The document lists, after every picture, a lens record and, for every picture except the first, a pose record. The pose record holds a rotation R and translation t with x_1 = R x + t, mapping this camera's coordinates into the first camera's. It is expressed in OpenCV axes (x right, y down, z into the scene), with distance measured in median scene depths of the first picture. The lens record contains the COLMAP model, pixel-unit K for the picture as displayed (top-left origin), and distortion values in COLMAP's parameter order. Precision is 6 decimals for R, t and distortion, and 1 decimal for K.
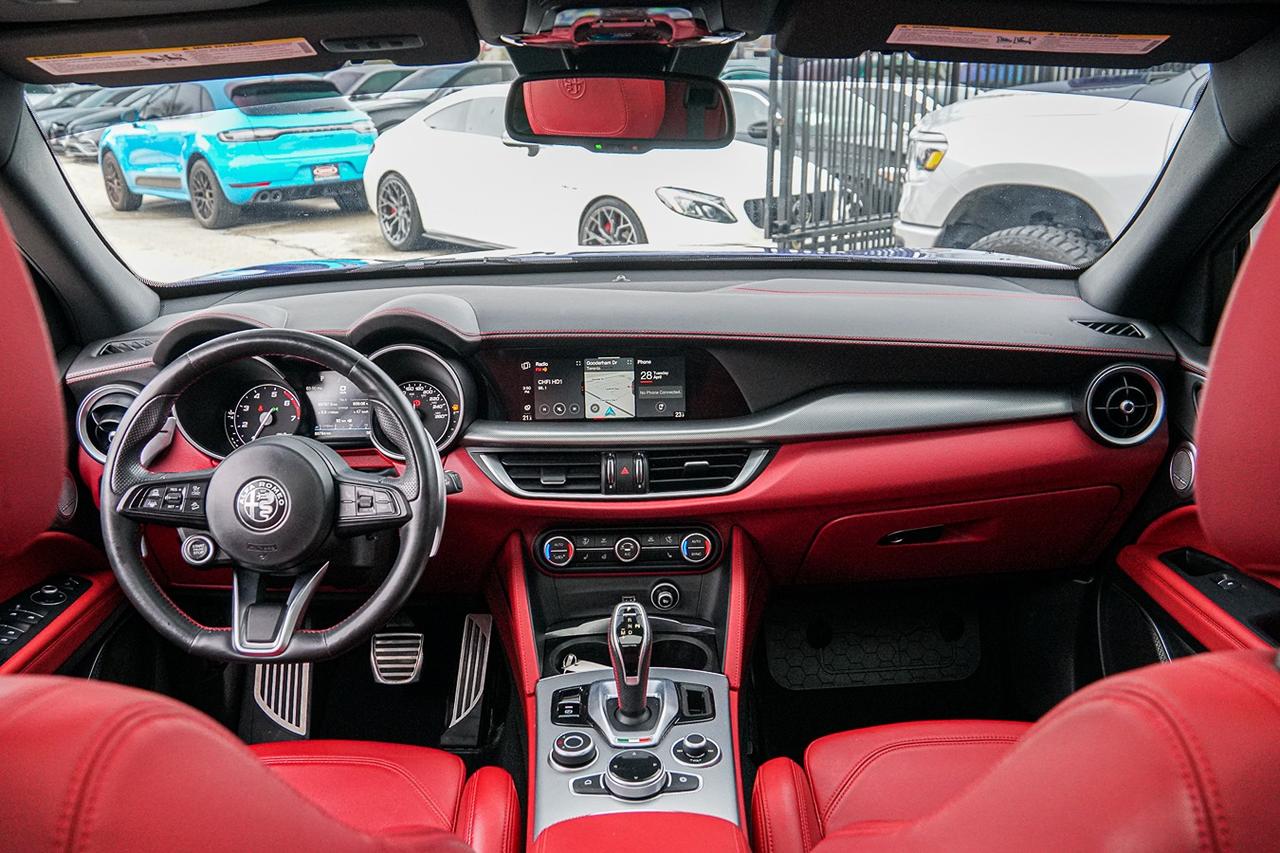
lens RADIAL K [[997.3, 0, 640.0], [0, 997.3, 426.5], [0, 0, 1]] dist [-0.140323, 0.133052]
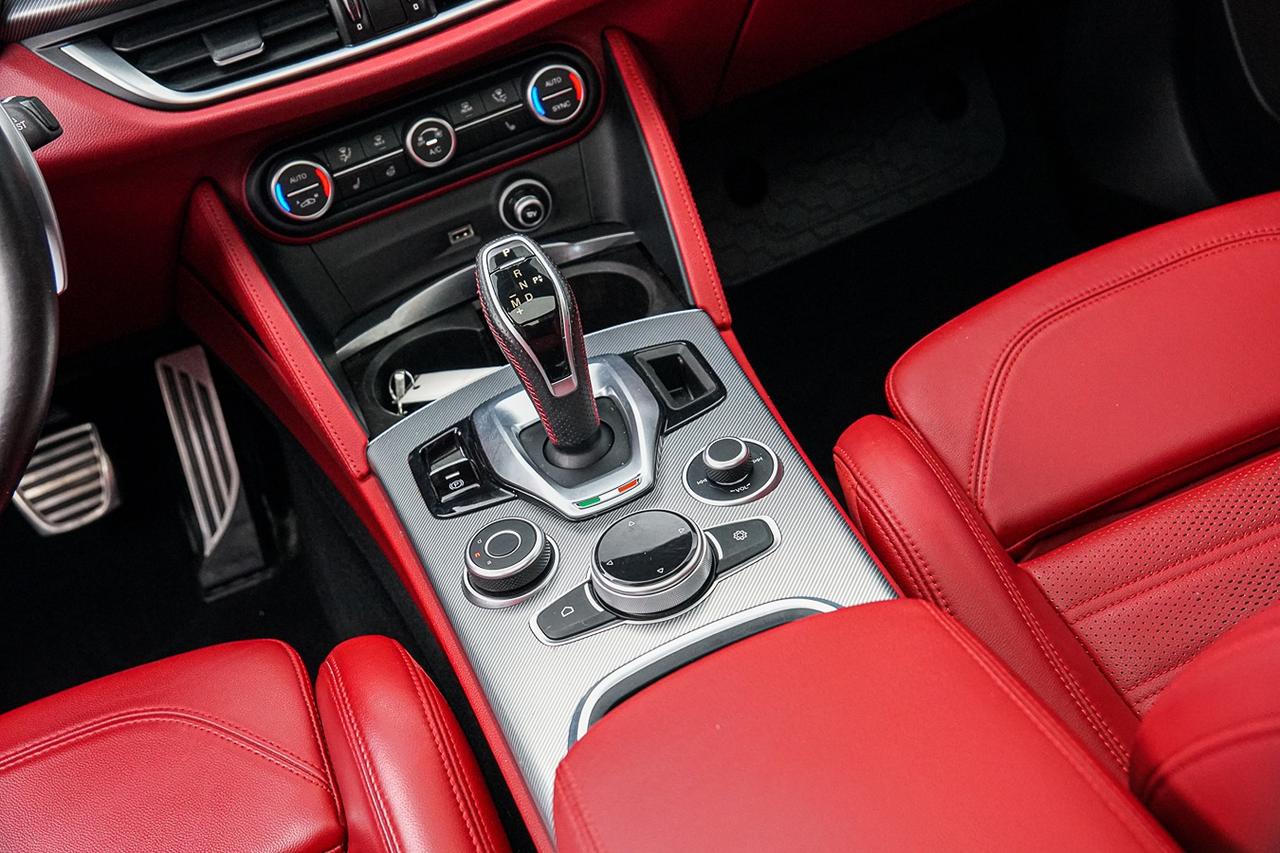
lens RADIAL K [[1454.9, 0, 640.0], [0, 1454.9, 426.5], [0, 0, 1]] dist [0.017061, 0.048629]
pose [[0.926252, -0.354617, 0.127684, -0.065064], [0.292111, 0.889501, 0.351369, 0.025694], [-0.238176, -0.288158, 0.927489, 0.271252]]
